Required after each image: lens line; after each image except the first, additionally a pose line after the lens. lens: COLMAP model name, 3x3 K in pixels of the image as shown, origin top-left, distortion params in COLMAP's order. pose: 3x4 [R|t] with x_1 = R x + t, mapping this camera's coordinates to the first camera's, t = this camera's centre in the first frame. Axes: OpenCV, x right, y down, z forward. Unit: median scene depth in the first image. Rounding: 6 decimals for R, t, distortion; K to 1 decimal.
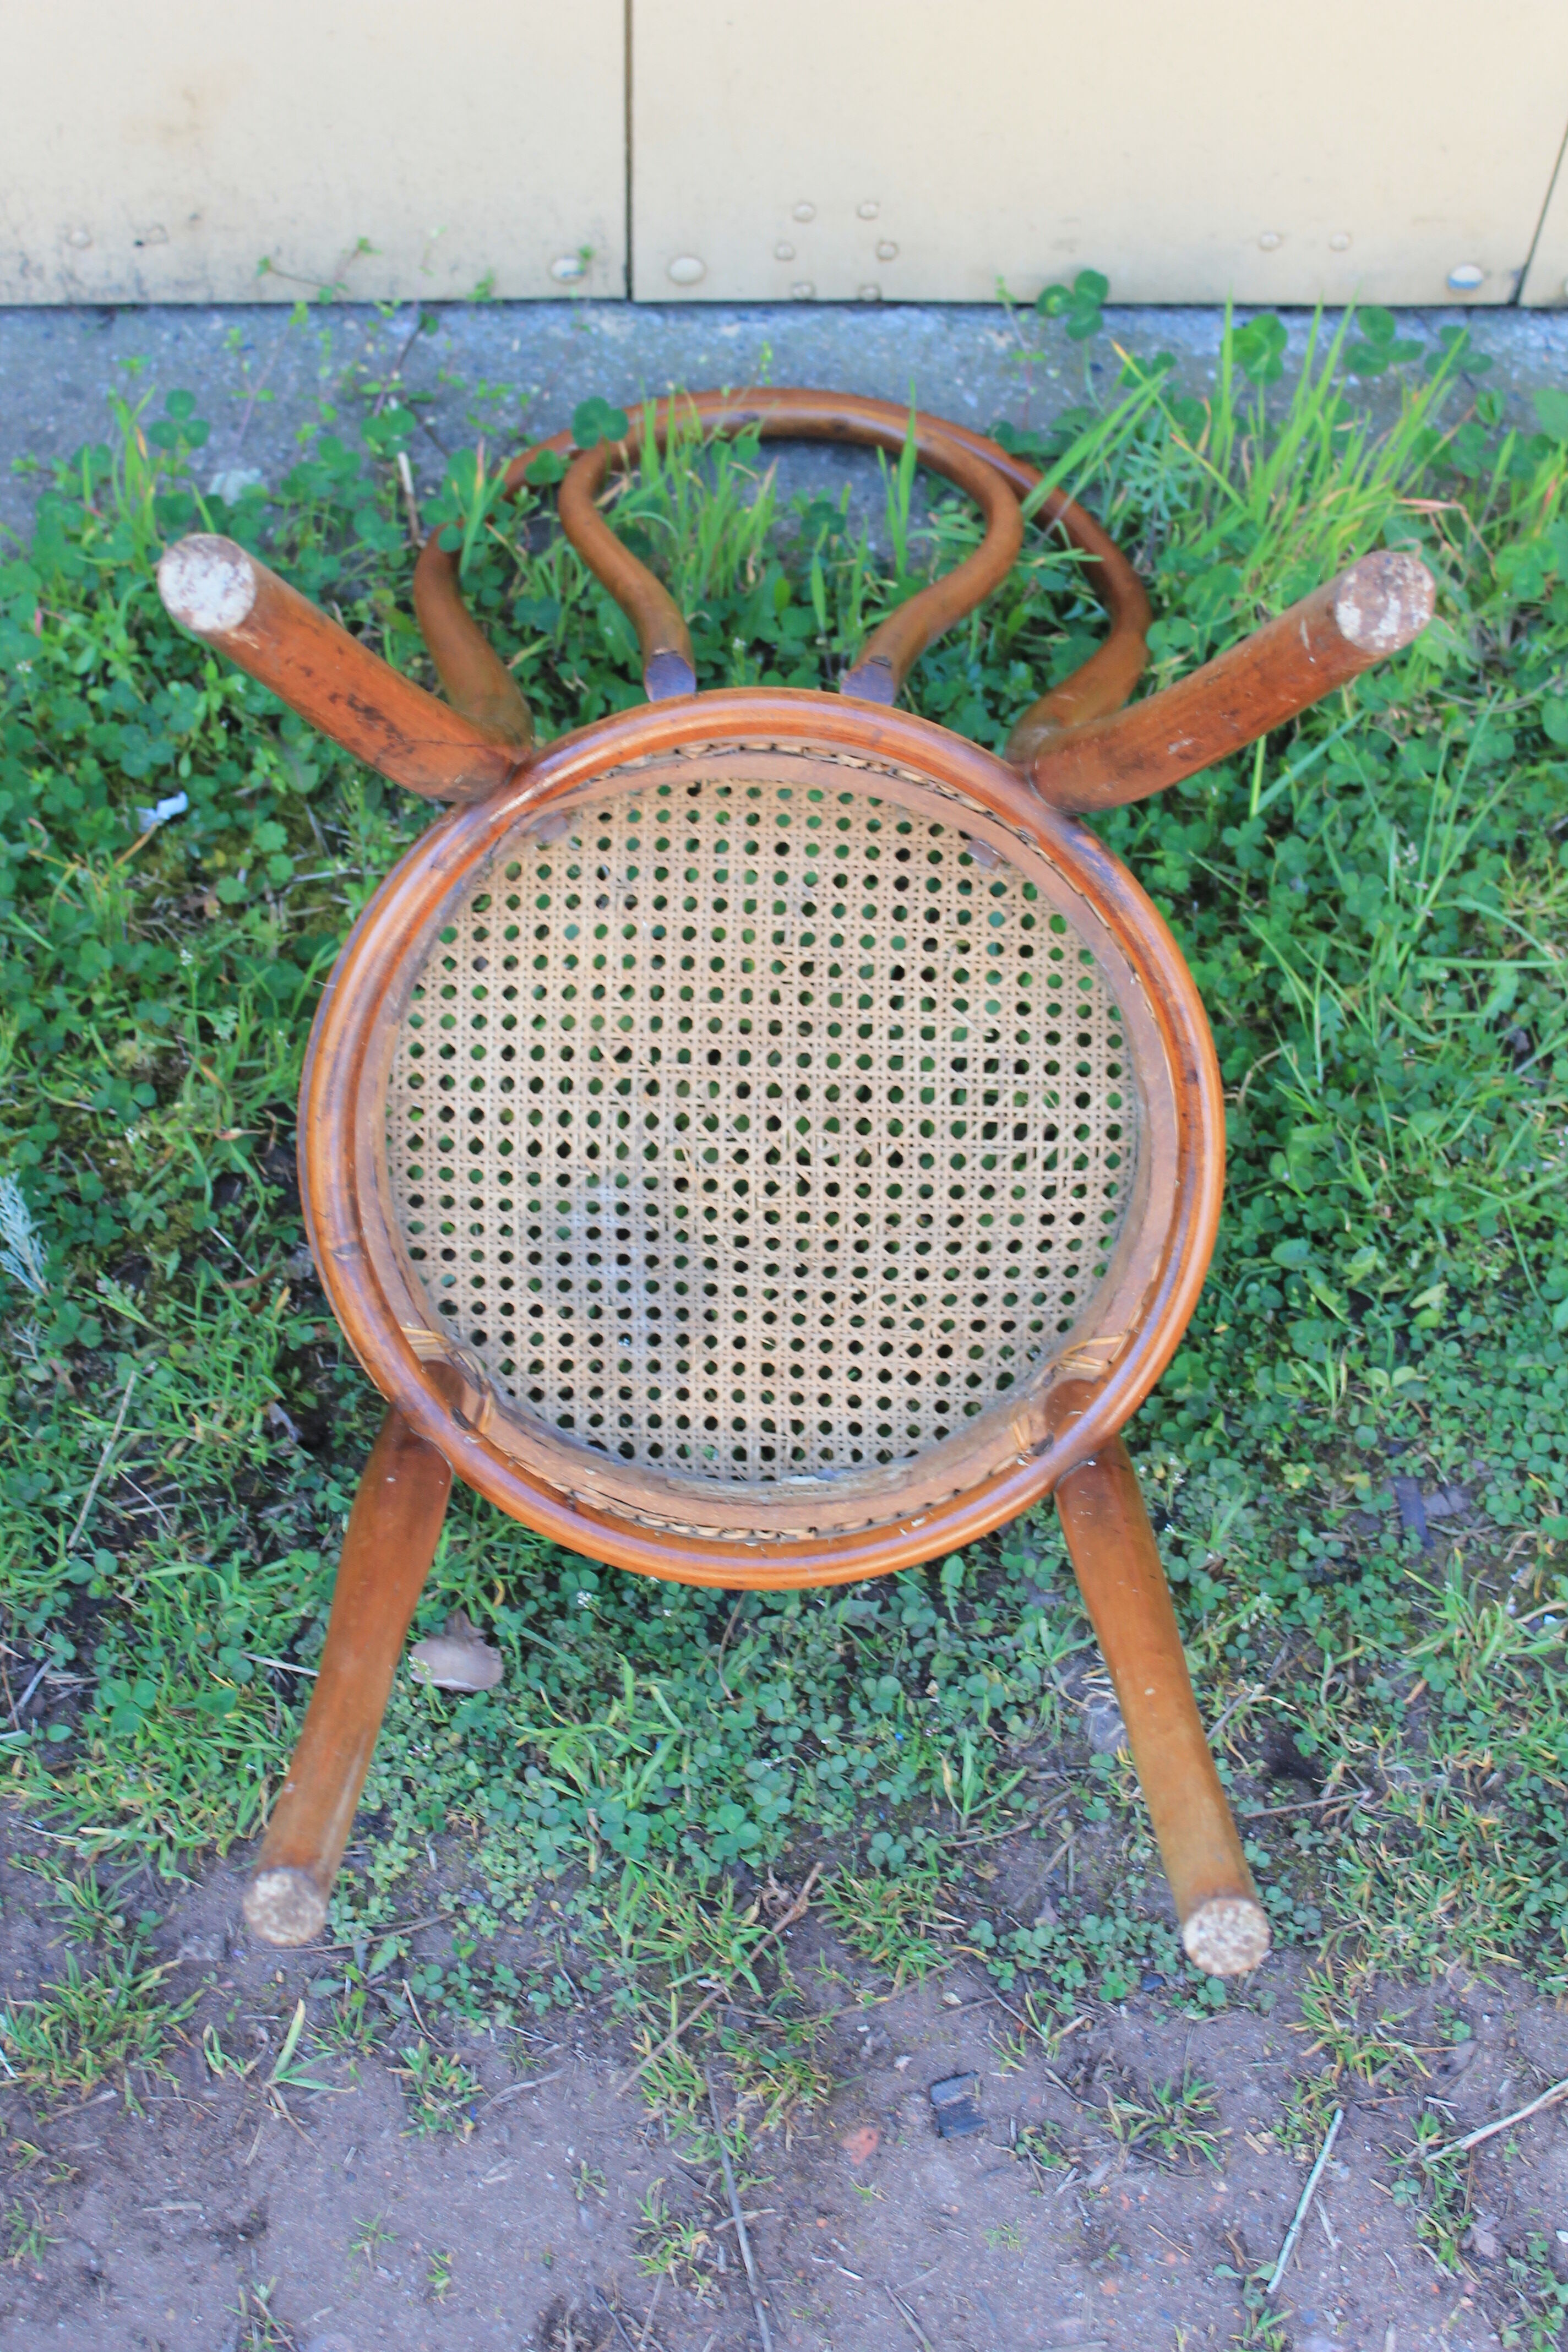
lens RADIAL K [[3467.9, 0, 814.3], [0, 3467.9, 1133.3], [0, 0, 1]] dist [-0.057620, 0.000000]
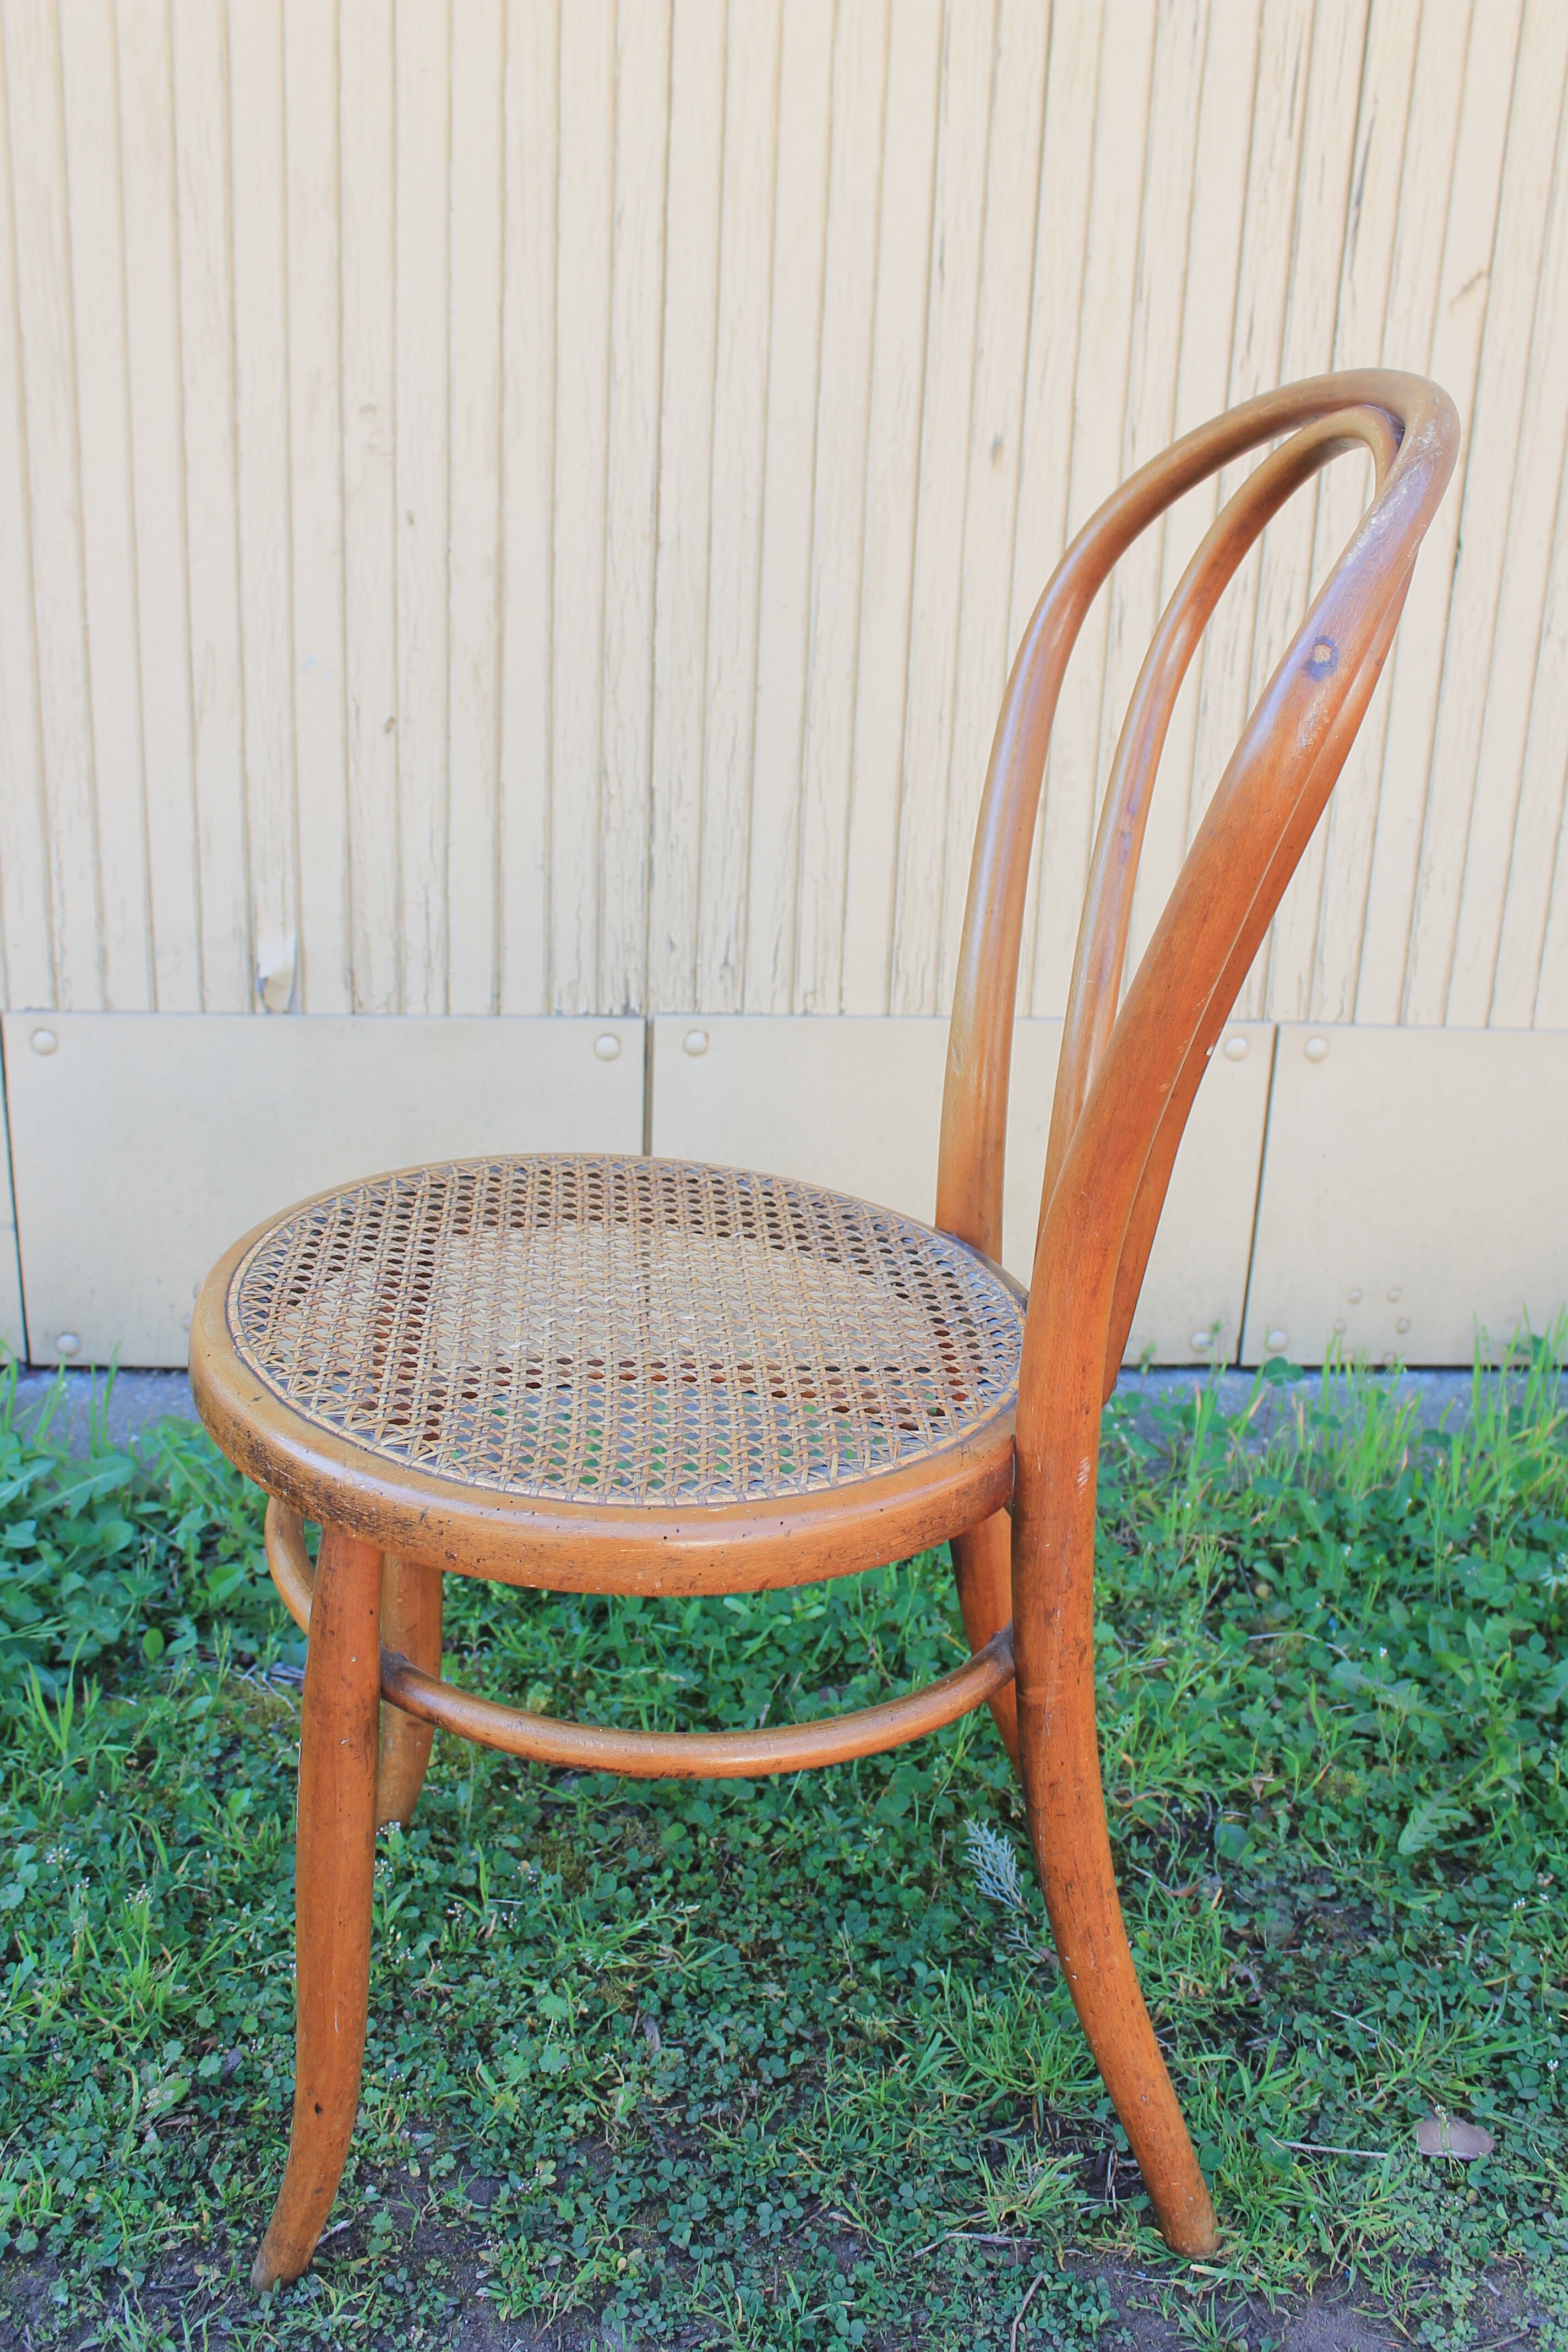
lens RADIAL K [[2228.9, 0, 772.2], [0, 2228.9, 1113.6], [0, 0, 1]] dist [-0.083703, 0.000000]
pose [[0.999185, -0.004487, 0.040126, -0.362002], [0.028055, 0.791868, -0.610048, 0.319964], [-0.029037, 0.610676, 0.791348, 0.198536]]
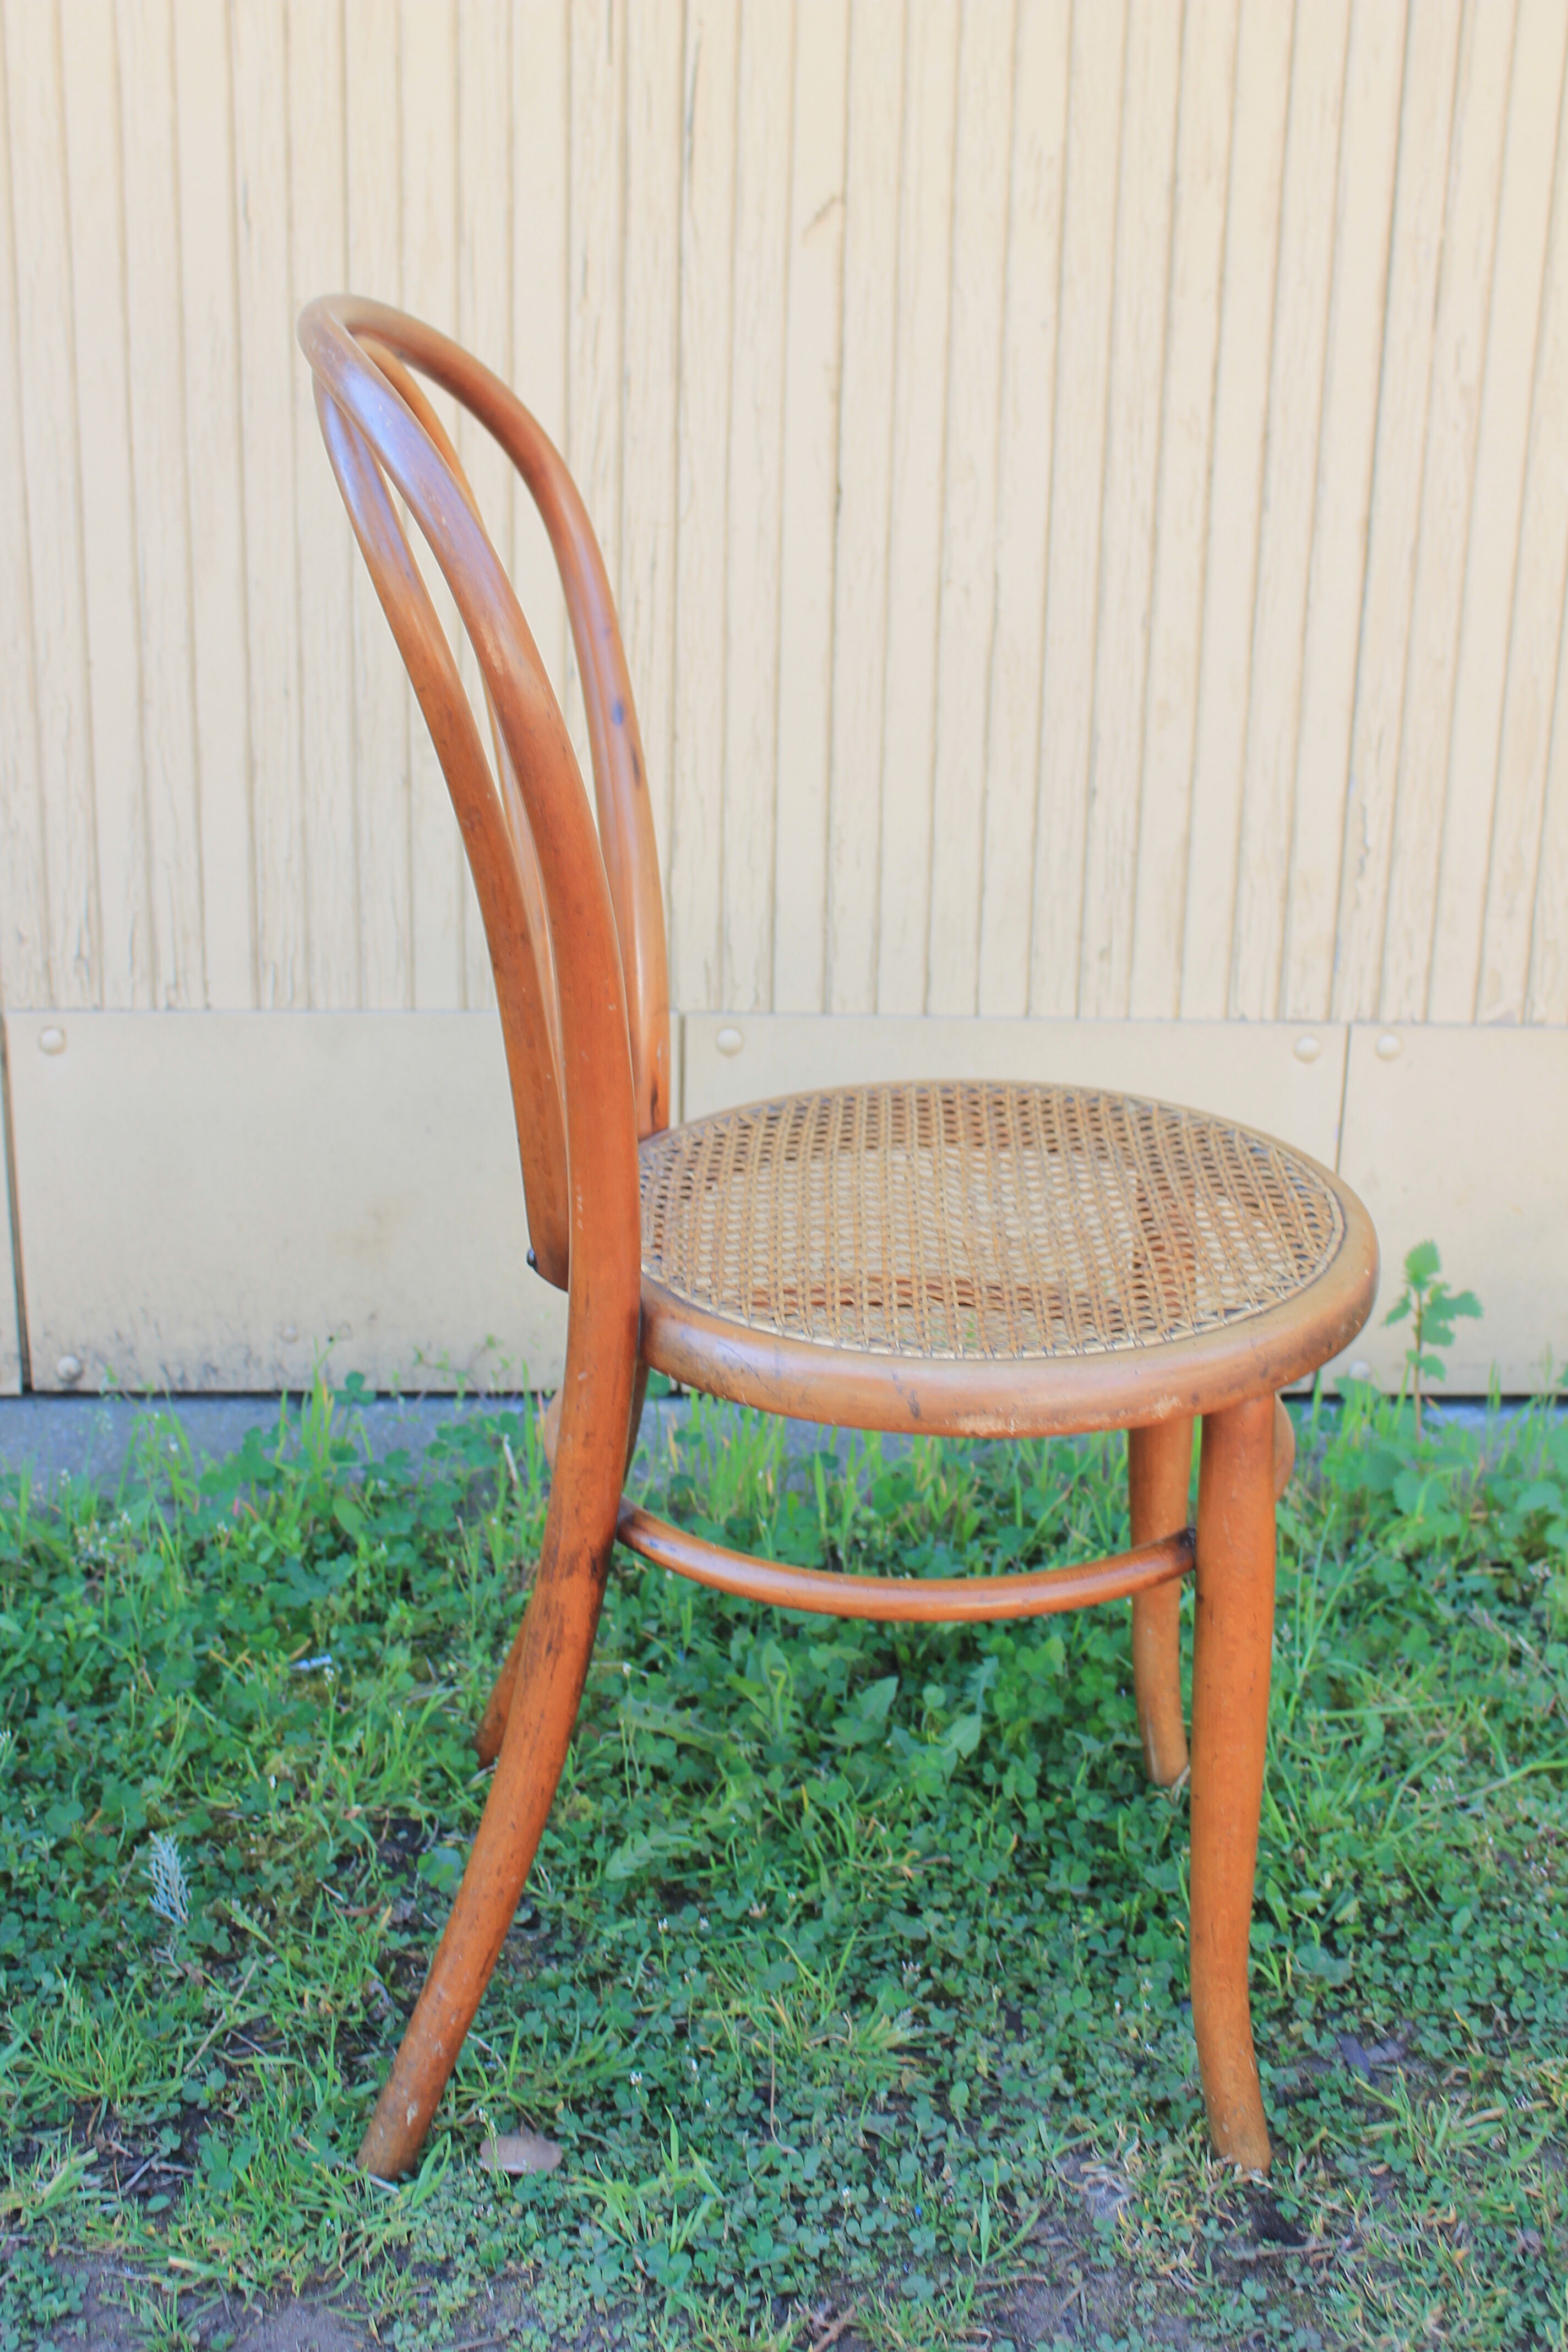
lens RADIAL K [[2649.4, 0, 778.6], [0, 2649.4, 1100.3], [0, 0, 1]] dist [-0.065651, 0.000000]
pose [[0.999897, -0.014162, 0.002148, -0.016614], [0.012212, 0.764482, -0.644529, 0.435569], [0.007485, 0.644489, 0.764577, 0.132769]]
